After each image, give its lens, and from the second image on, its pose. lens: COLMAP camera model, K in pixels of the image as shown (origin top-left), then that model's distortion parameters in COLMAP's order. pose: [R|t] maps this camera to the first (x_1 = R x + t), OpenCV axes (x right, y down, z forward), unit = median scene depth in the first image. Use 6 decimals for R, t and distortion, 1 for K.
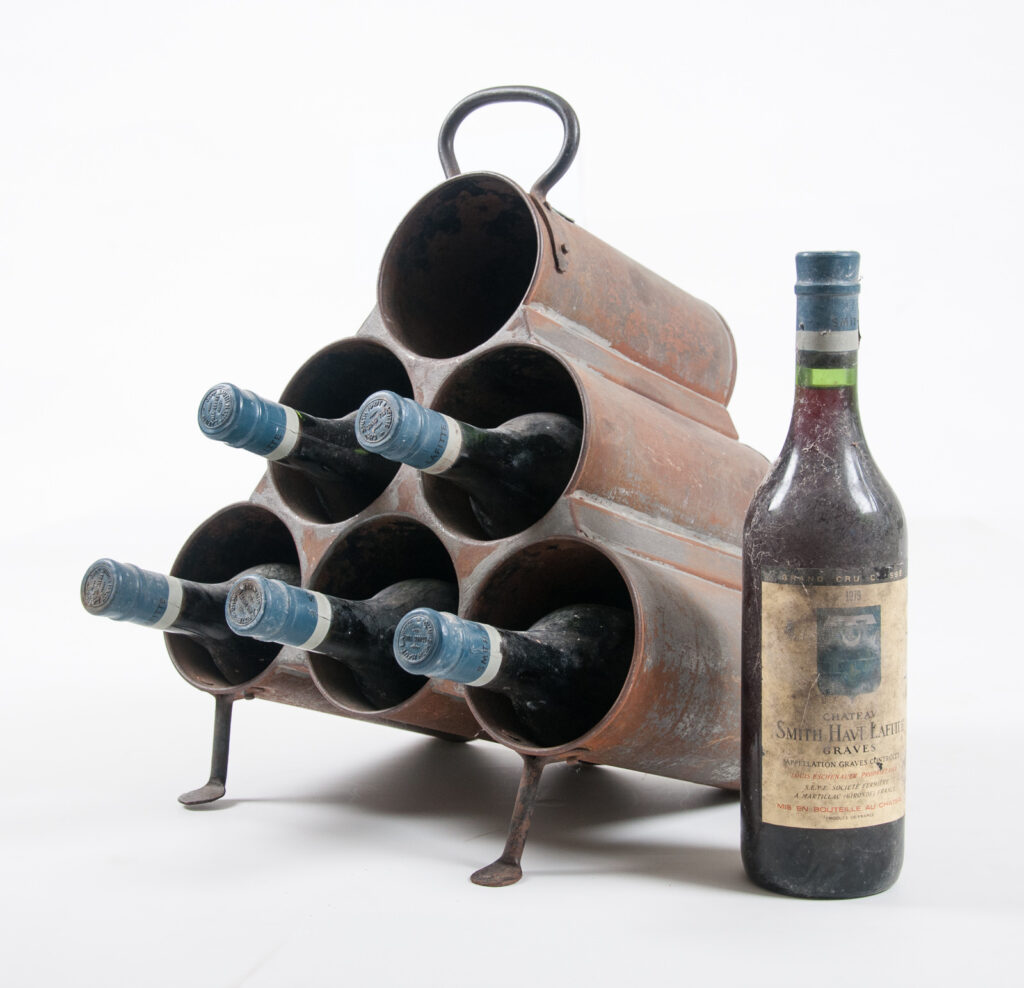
lens RADIAL K [[1983.5, 0, 466.3], [0, 1983.5, 499.8], [0, 0, 1]] dist [0.064308, 0.000000]
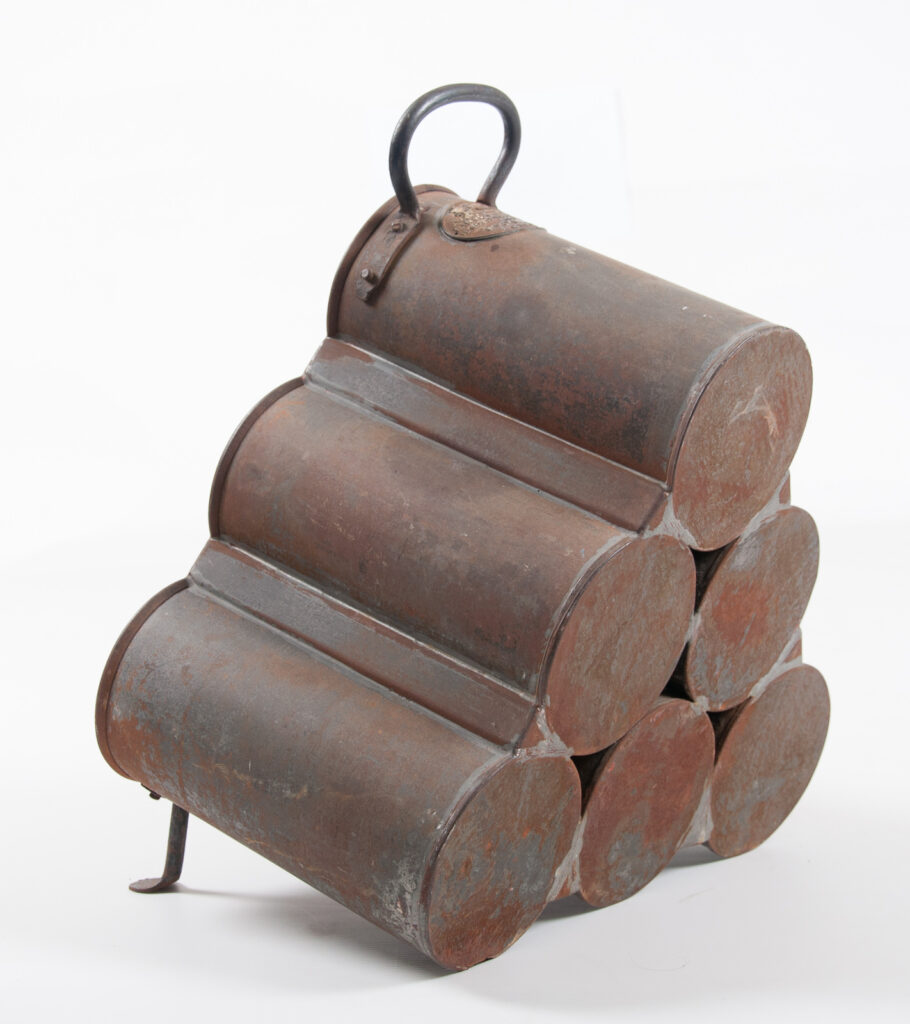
lens RADIAL K [[2338.4, 0, 519.1], [0, 2338.4, 479.9], [0, 0, 1]] dist [-0.031242, 0.000000]
pose [[0.033351, 0.123817, -0.991744, 1.101674], [-0.077598, 0.989622, 0.120942, -0.167053], [0.996427, 0.072924, 0.042613, 1.024168]]
